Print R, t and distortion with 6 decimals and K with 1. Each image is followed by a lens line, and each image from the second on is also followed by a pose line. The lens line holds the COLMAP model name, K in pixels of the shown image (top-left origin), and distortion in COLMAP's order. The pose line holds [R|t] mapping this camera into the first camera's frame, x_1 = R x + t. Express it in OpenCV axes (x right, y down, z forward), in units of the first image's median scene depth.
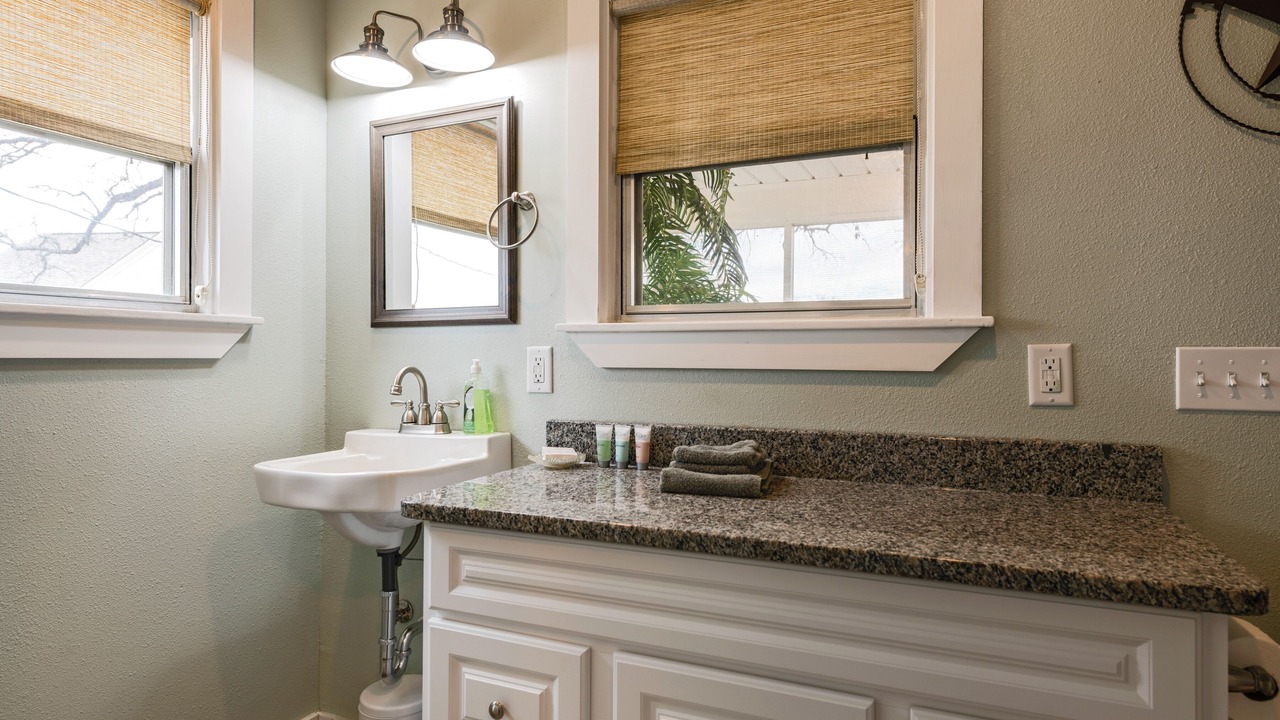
lens RADIAL K [[725.6, 0, 643.5], [0, 725.6, 351.1], [0, 0, 1]] dist [0.000492, -0.000784]
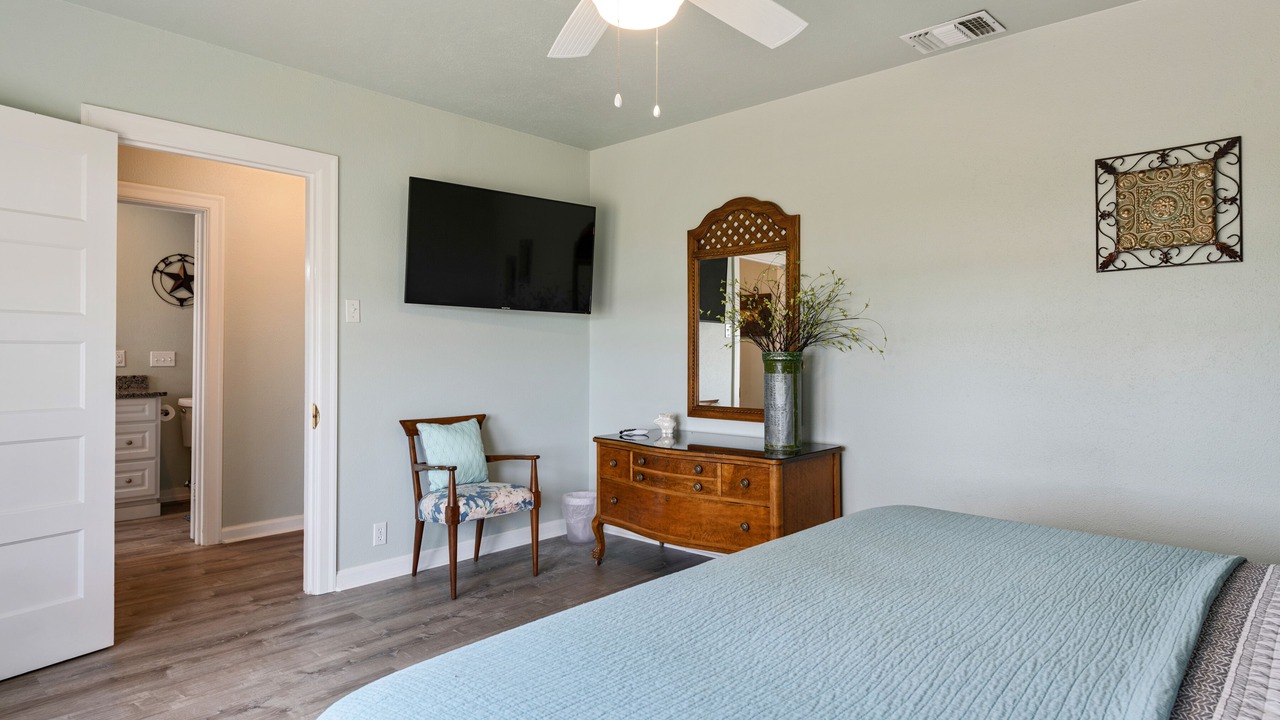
lens RADIAL K [[725.6, 0, 643.5], [0, 725.6, 351.1], [0, 0, 1]] dist [0.000492, -0.000784]
pose [[0.310412, 0.004490, 0.950592, -2.211806], [-0.009467, 0.999954, -0.001632, -0.027275], [-0.950555, -0.008493, 0.310440, -2.810092]]
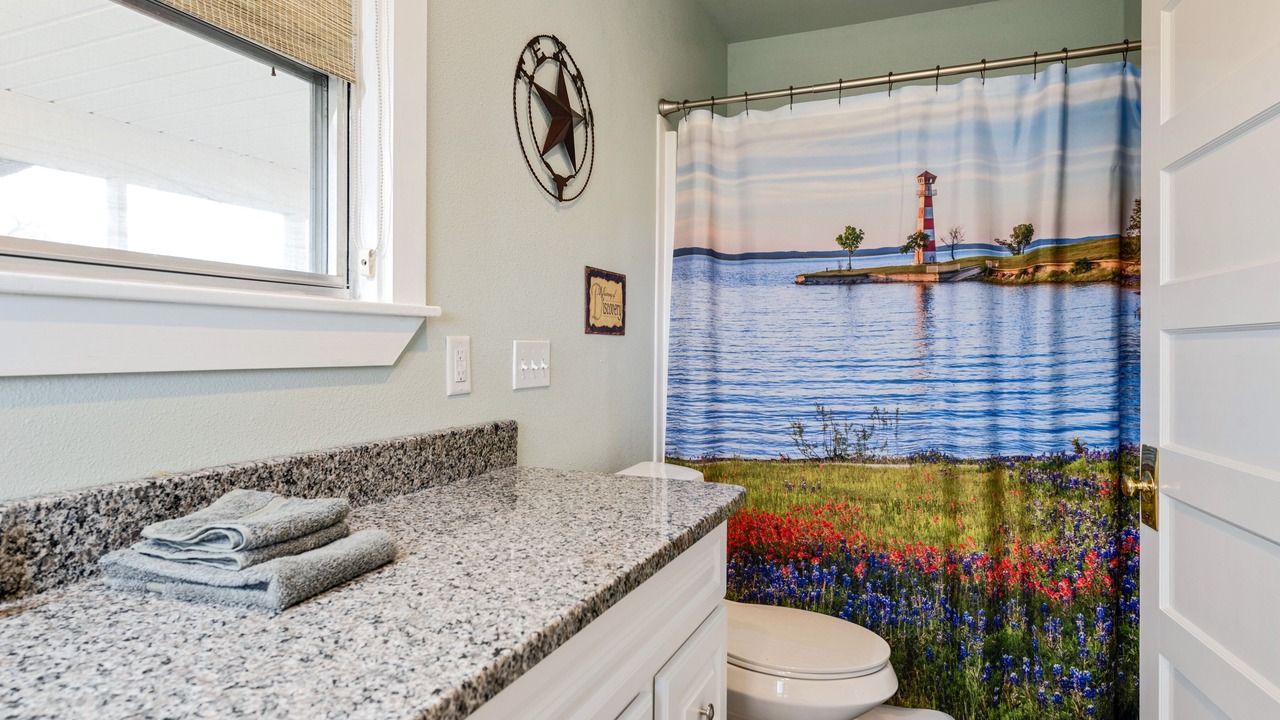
lens RADIAL K [[725.6, 0, 643.5], [0, 725.6, 351.1], [0, 0, 1]] dist [0.000492, -0.000784]
pose [[-0.018799, -0.008322, 0.999789, -0.494337], [-0.010032, 0.999917, 0.008134, 0.000974], [-0.999773, -0.009877, -0.018881, 0.742237]]
